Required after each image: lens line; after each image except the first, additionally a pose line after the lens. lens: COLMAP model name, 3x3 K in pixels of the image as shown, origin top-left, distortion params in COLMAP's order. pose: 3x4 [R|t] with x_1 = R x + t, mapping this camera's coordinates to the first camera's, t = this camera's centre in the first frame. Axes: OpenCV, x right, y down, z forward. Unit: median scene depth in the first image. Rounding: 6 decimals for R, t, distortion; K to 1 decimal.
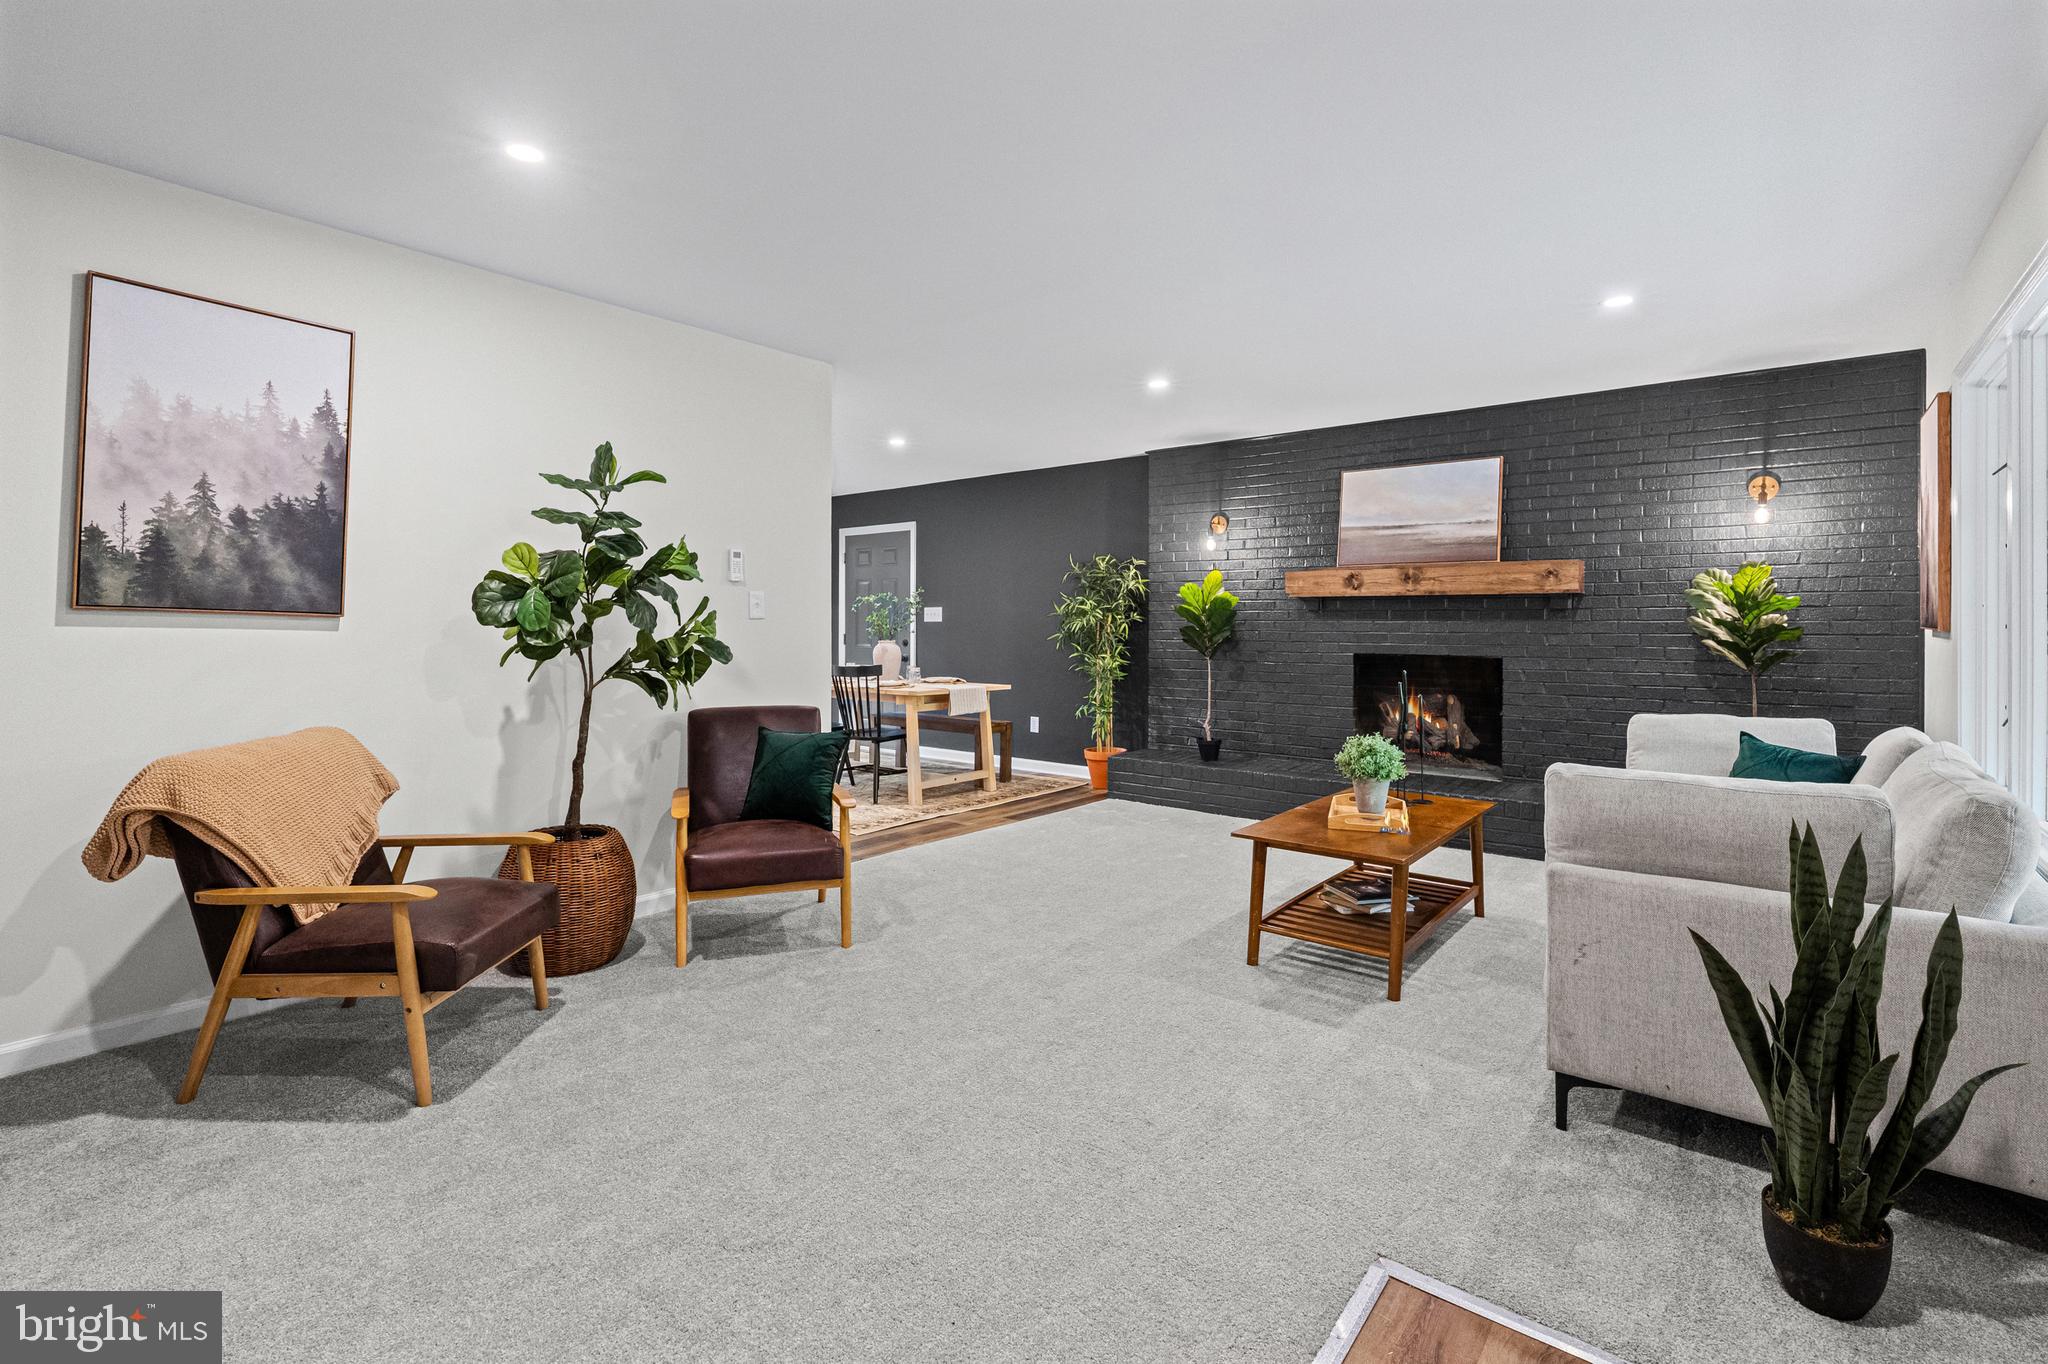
lens RADIAL K [[993.5, 0, 1060.5], [0, 993.5, 604.4], [0, 0, 1]] dist [-0.001860, 0.000236]
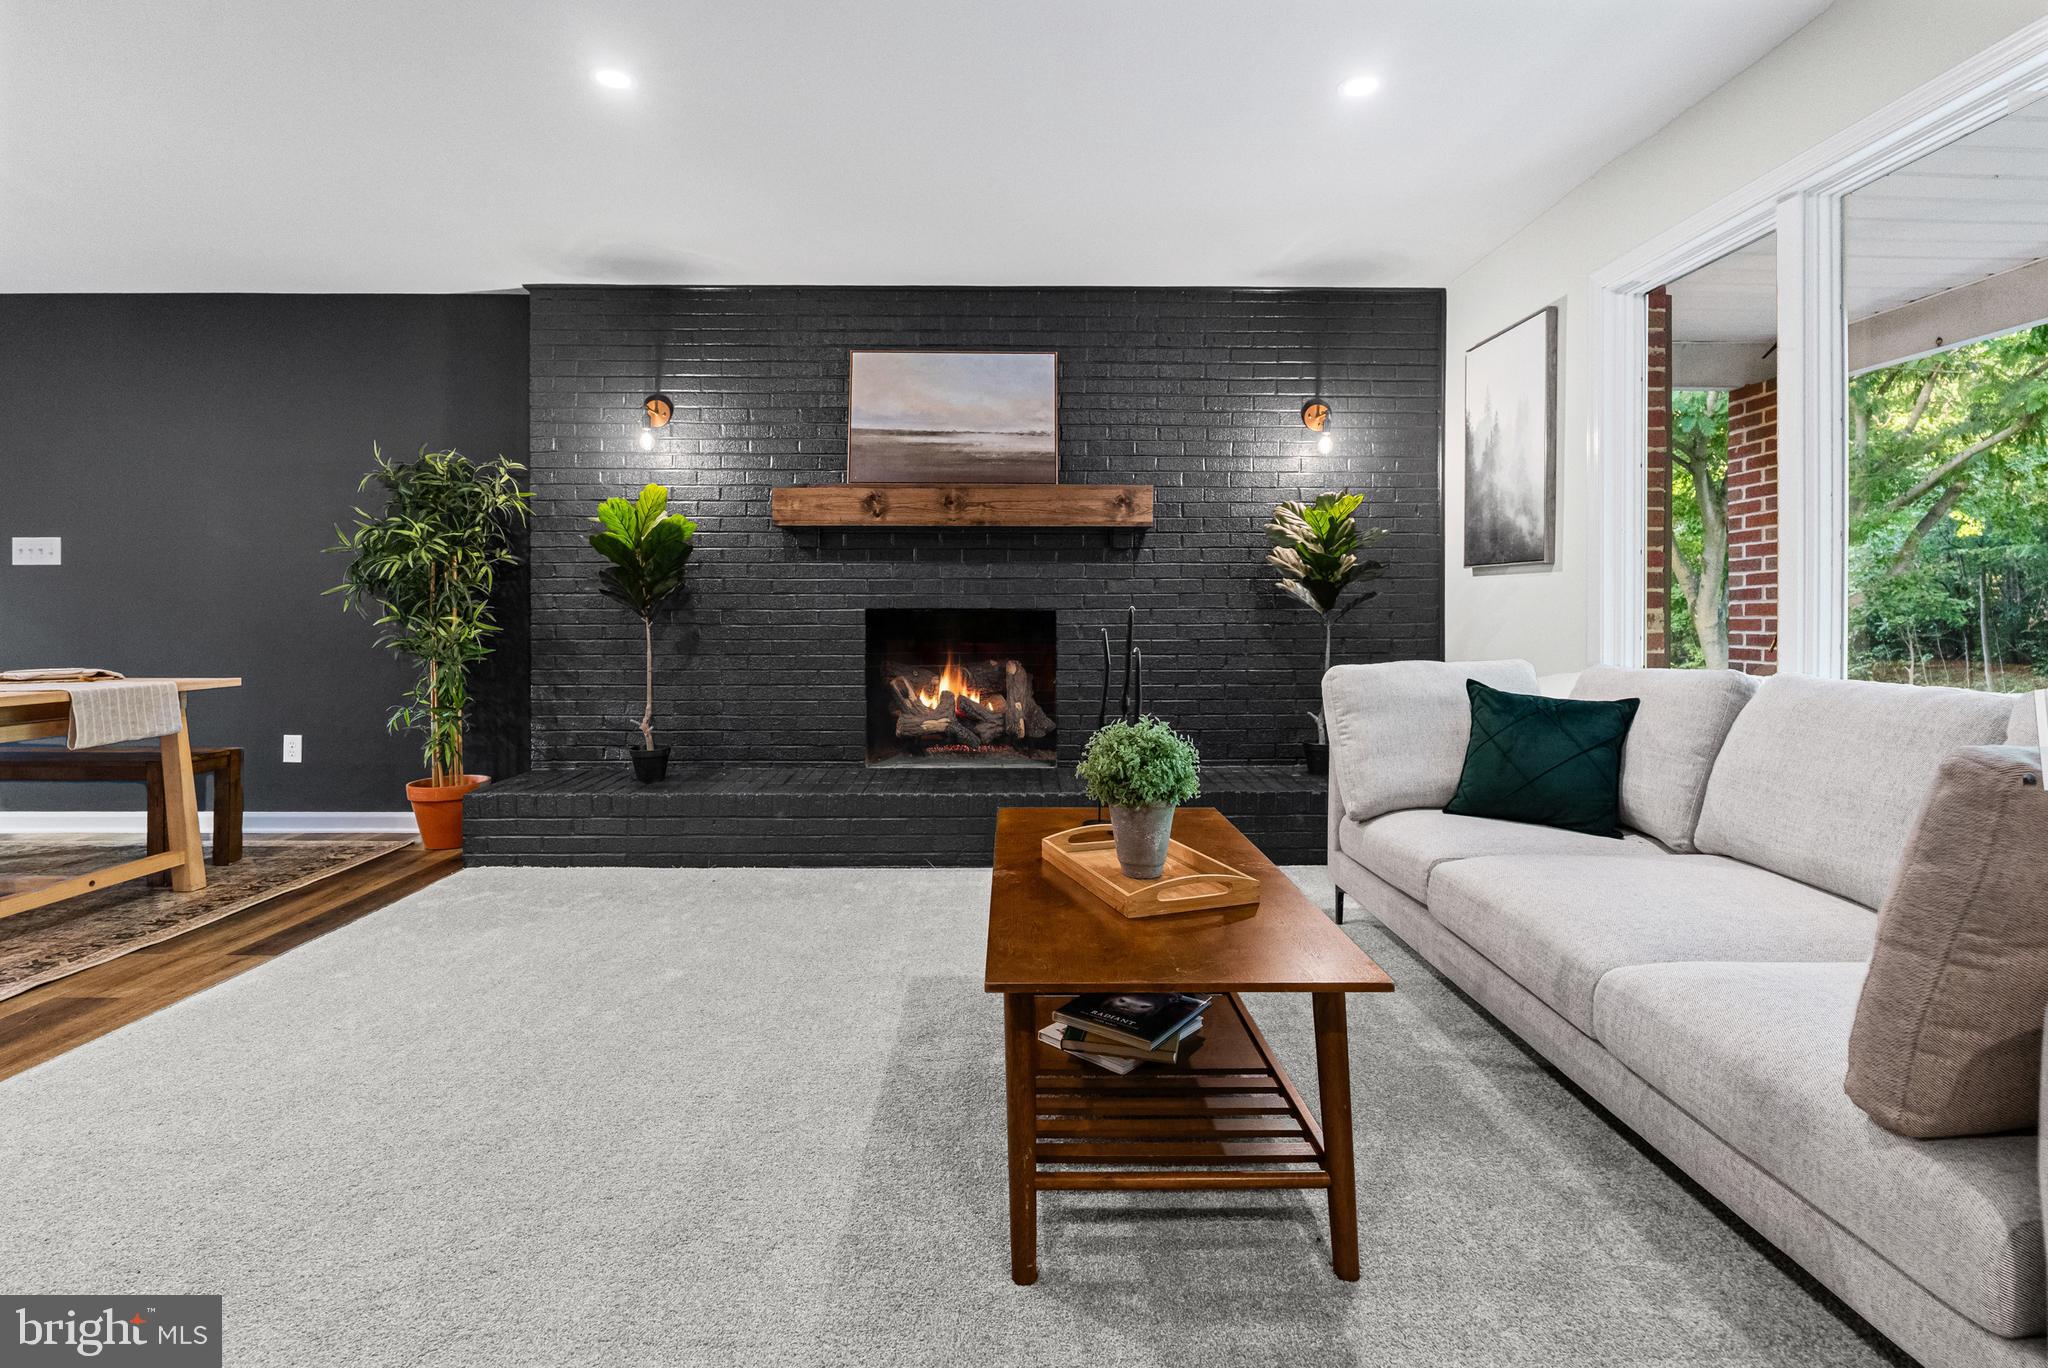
lens RADIAL K [[993.5, 0, 1060.5], [0, 993.5, 606.4], [0, 0, 1]] dist [-0.001860, 0.000236]
pose [[0.794010, -0.006096, 0.607874, -0.024978], [-0.004552, 0.999862, 0.015974, 0.033552], [-0.607888, -0.015450, 0.793873, 0.331279]]
